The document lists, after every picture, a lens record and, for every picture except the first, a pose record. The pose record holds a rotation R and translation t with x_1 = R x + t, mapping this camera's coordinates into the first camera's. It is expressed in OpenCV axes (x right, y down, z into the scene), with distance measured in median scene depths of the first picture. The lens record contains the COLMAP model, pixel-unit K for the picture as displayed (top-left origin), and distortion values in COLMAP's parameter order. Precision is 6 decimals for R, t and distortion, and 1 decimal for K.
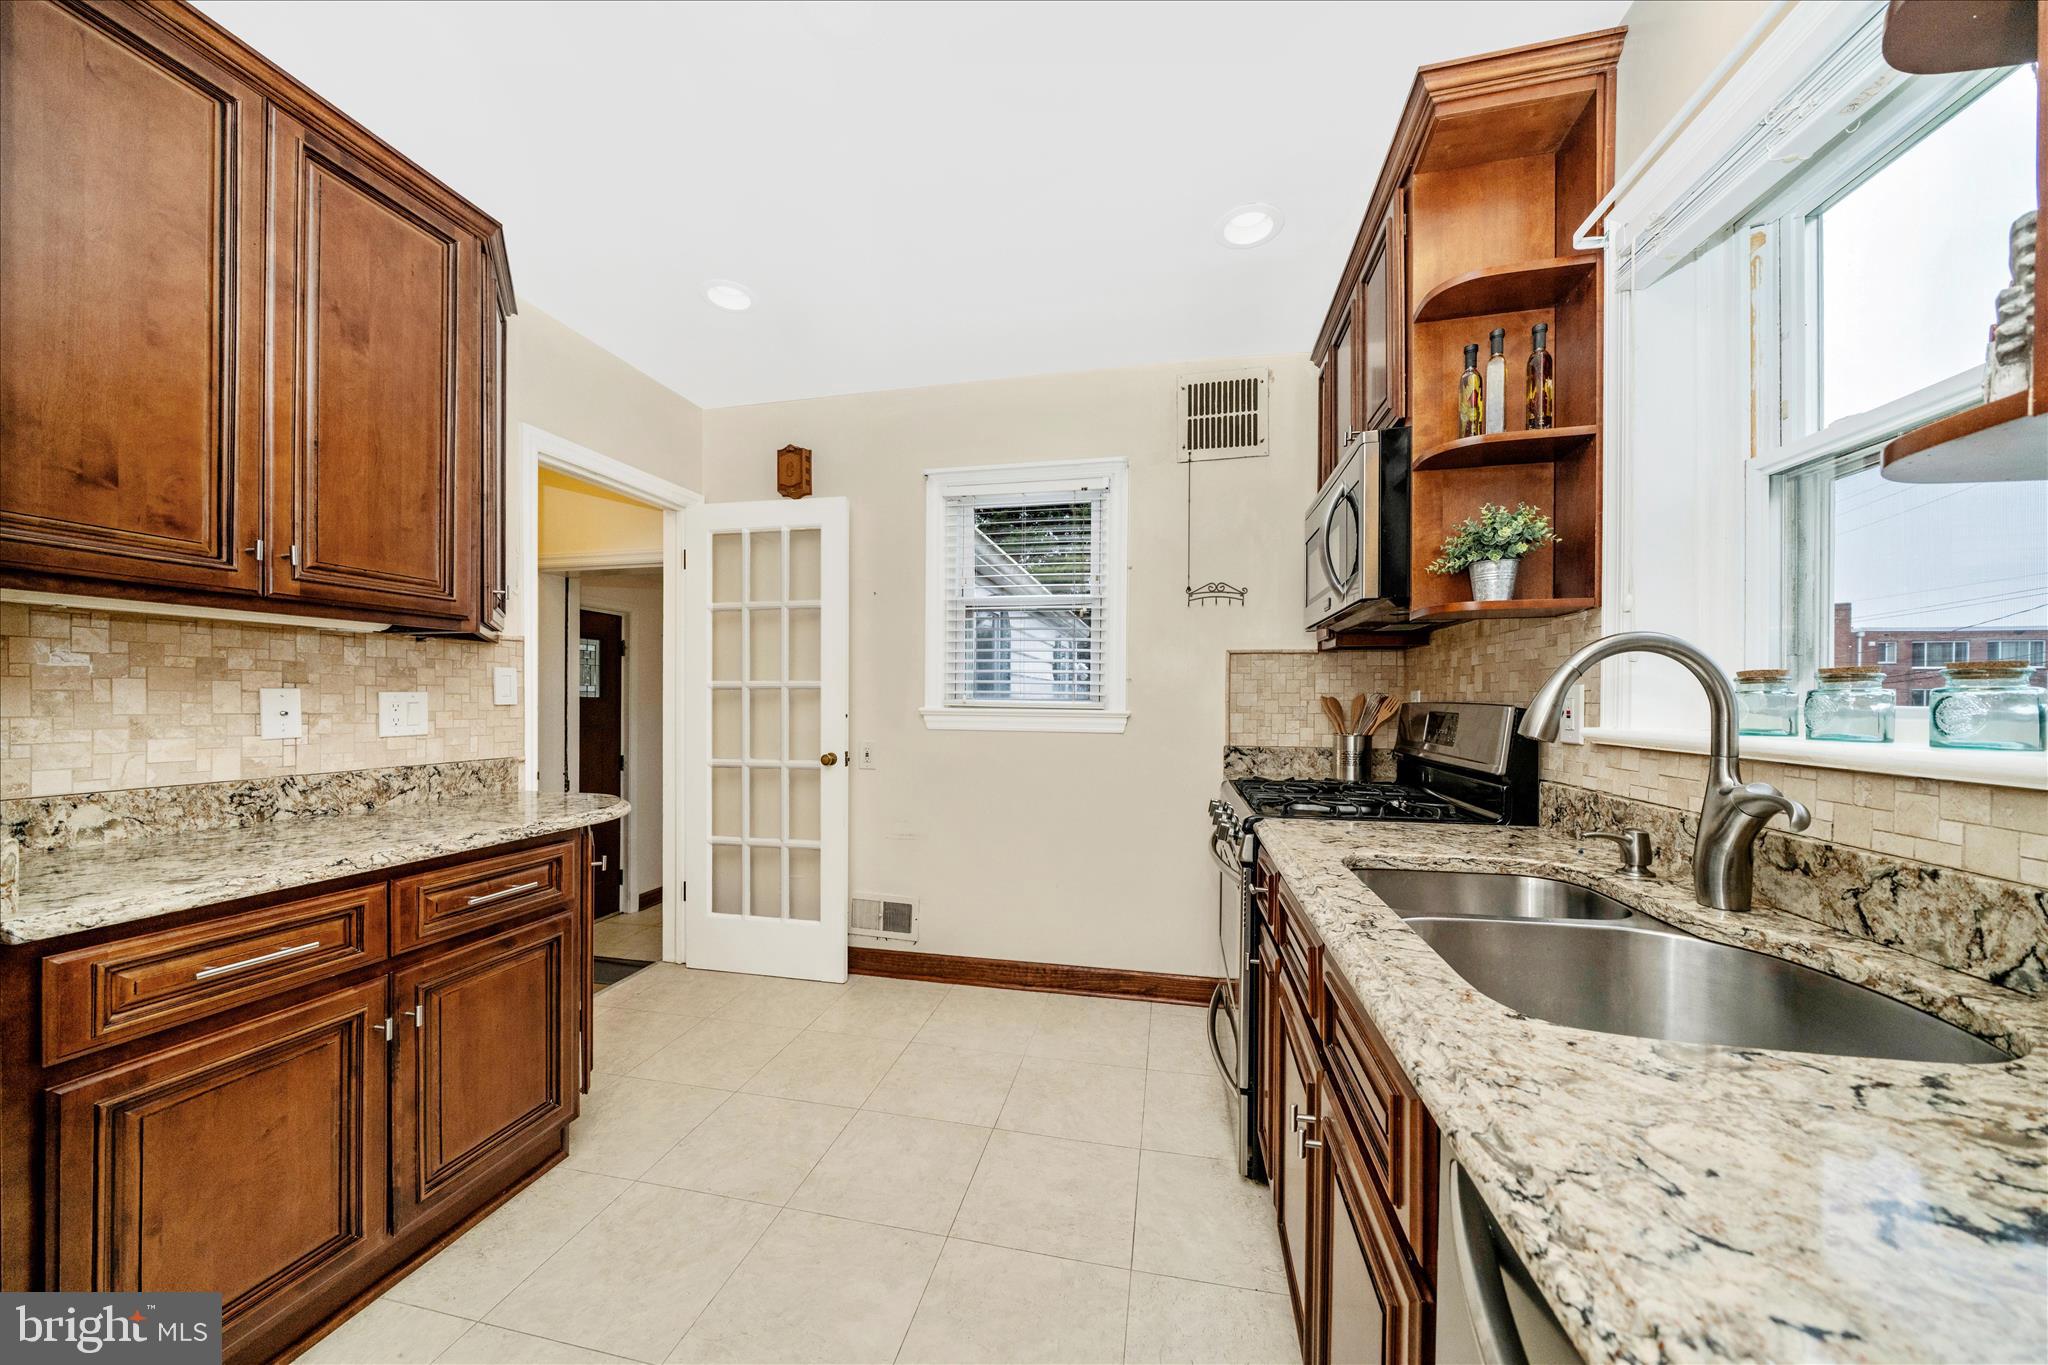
lens RADIAL K [[700.1, 0, 1026.1], [0, 700.1, 703.4], [0, 0, 1]] dist [-0.004530, -0.000024]
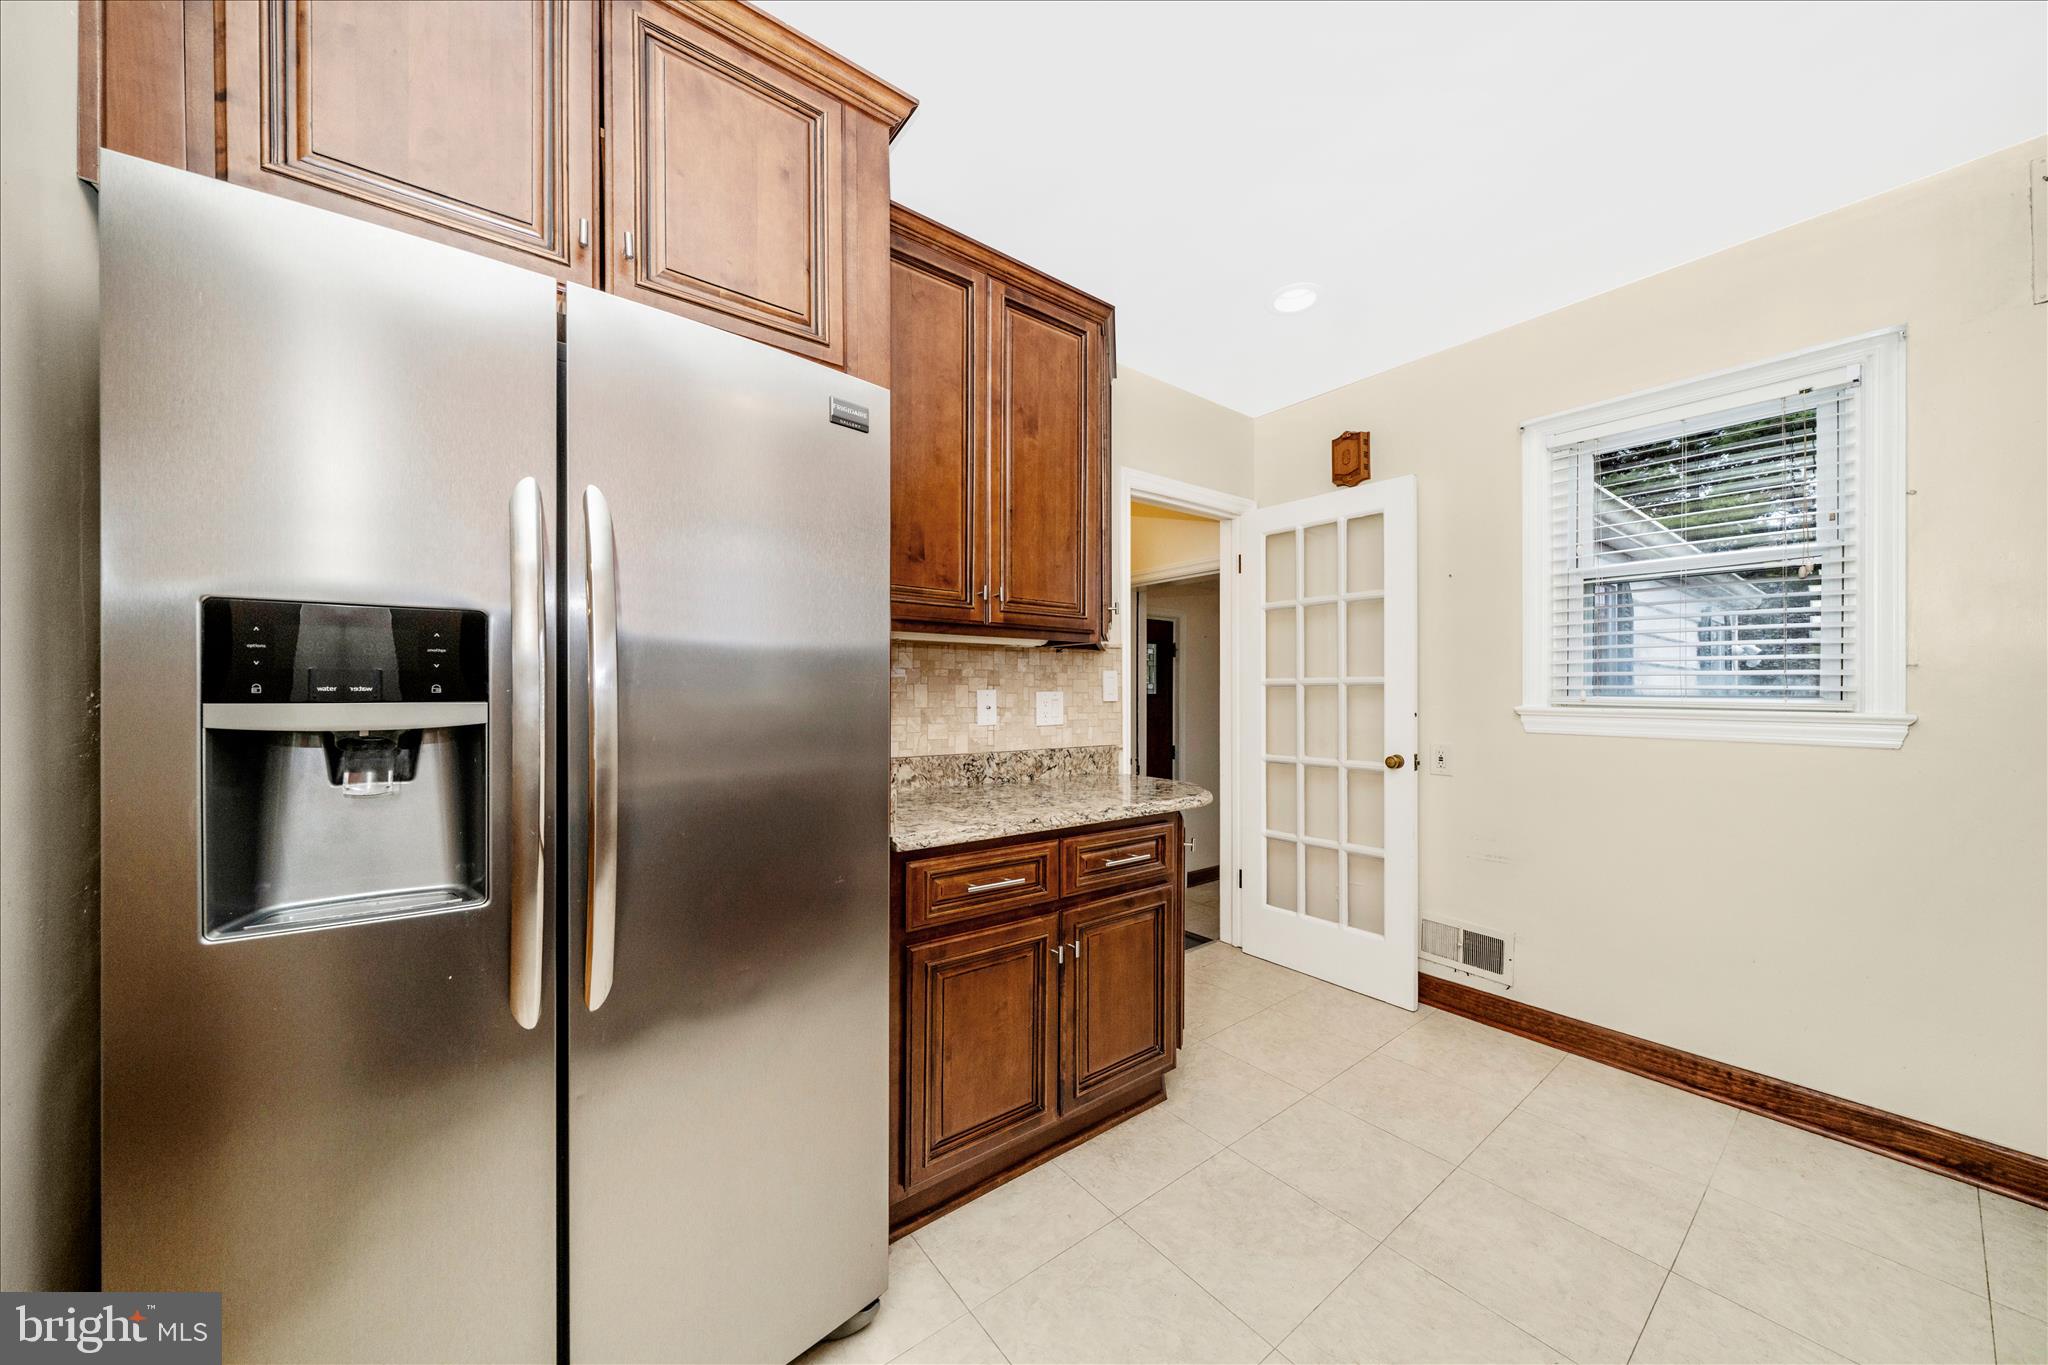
lens RADIAL K [[700.1, 0, 1023.7], [0, 700.1, 689.2], [0, 0, 1]] dist [-0.004530, -0.000024]
pose [[0.761982, -0.006924, -0.647561, -0.094934], [-0.002173, 0.999910, -0.013249, -0.003623], [0.647595, 0.011503, 0.761898, -0.024905]]
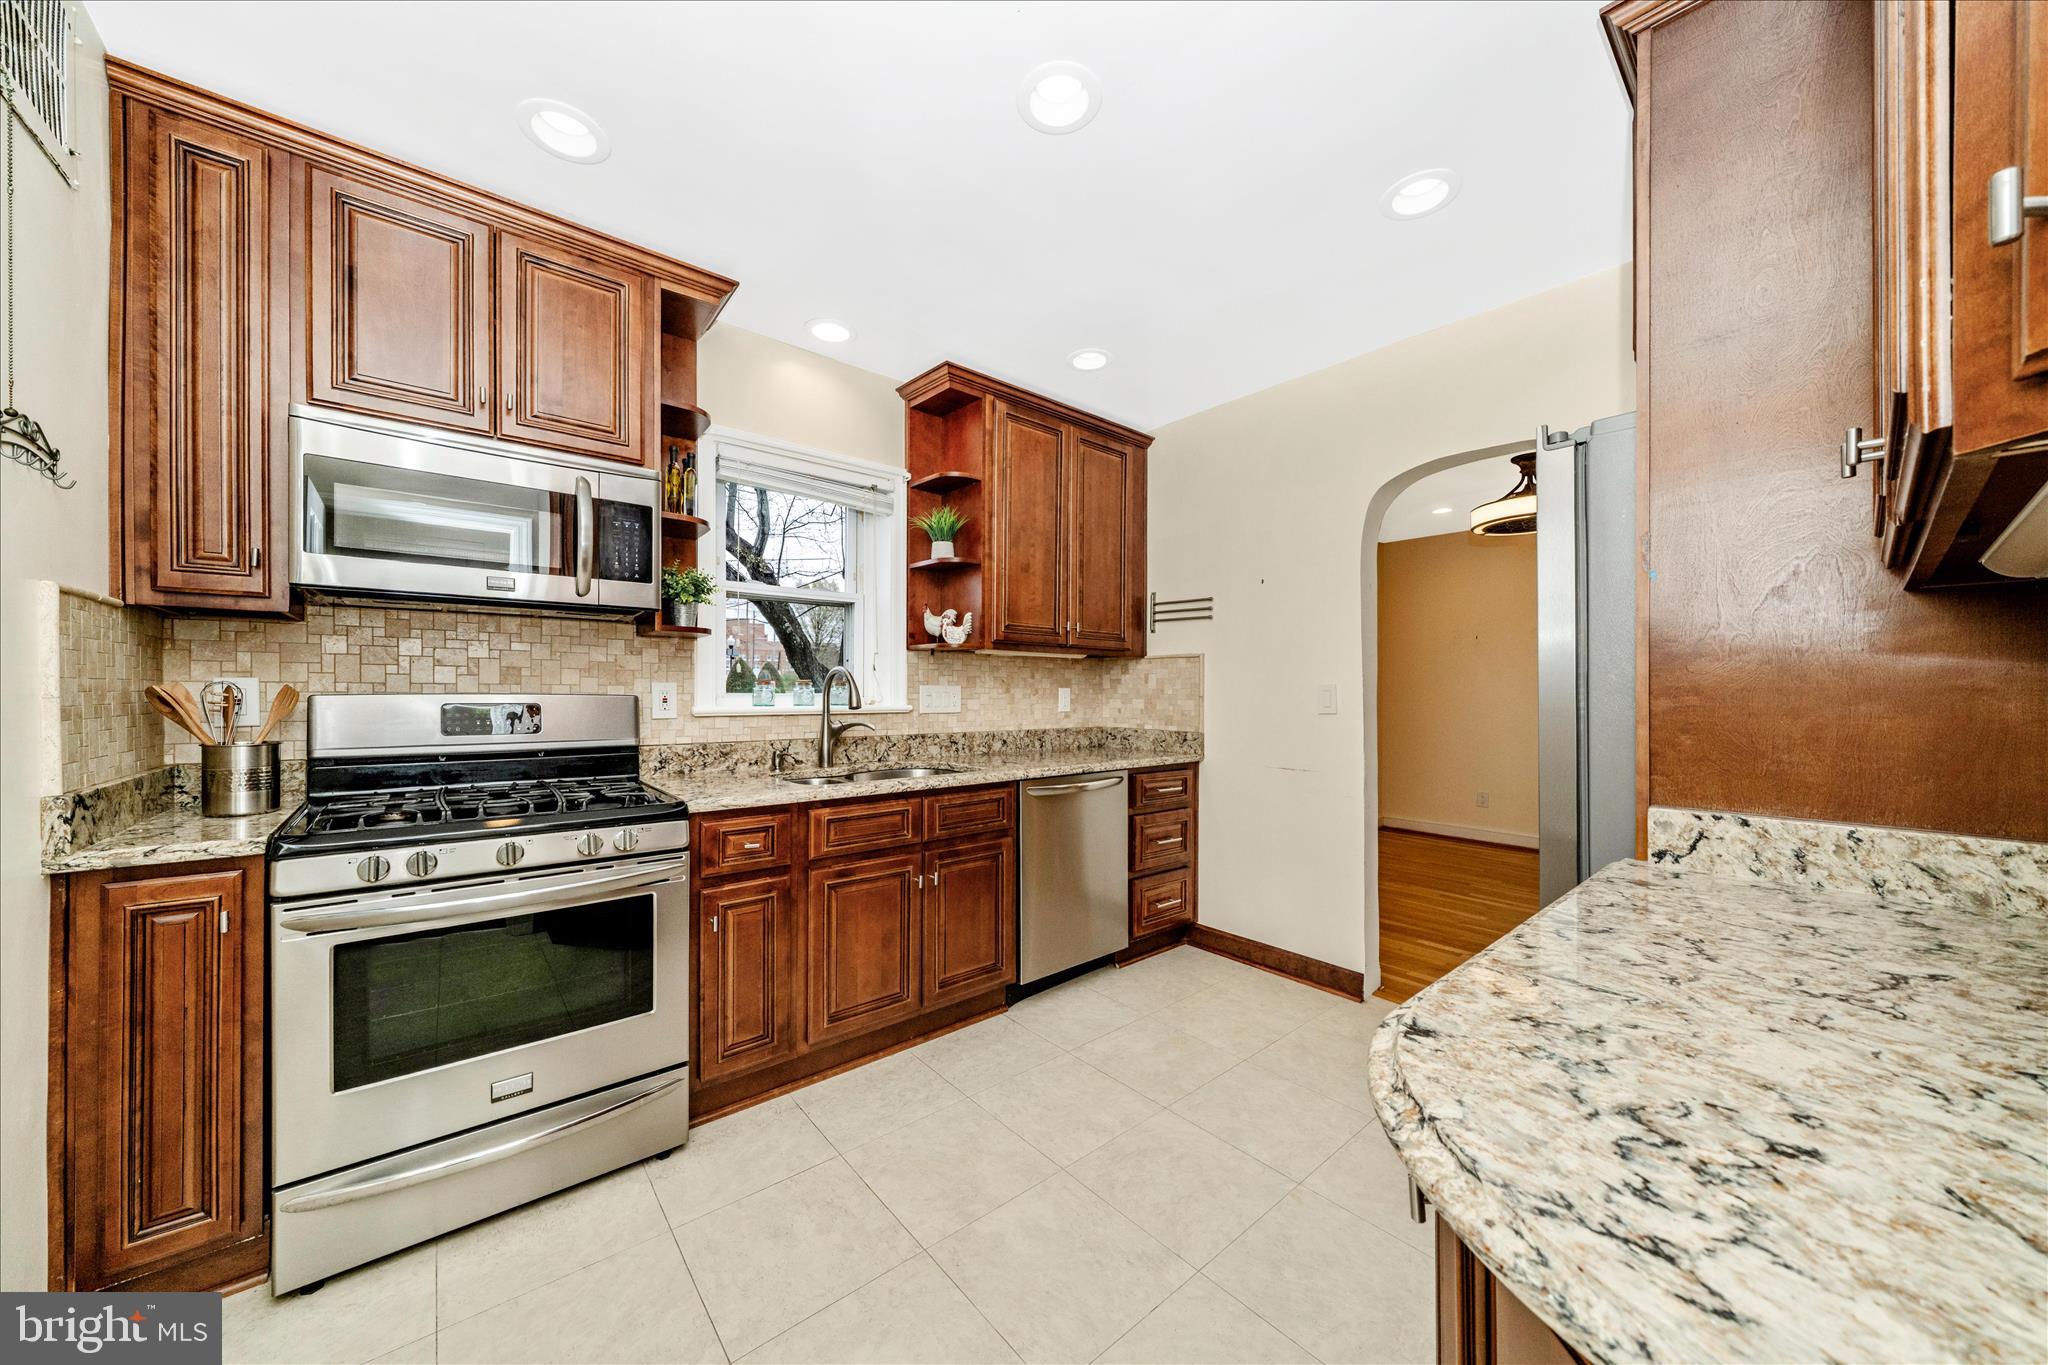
lens RADIAL K [[700.1, 0, 1027.5], [0, 700.1, 690.4], [0, 0, 1]] dist [-0.004530, -0.000024]
pose [[-0.795047, -0.007458, 0.606501, -0.708888], [-0.004174, 0.999968, 0.006825, -0.018347], [-0.606533, 0.002895, -0.795053, 1.471702]]
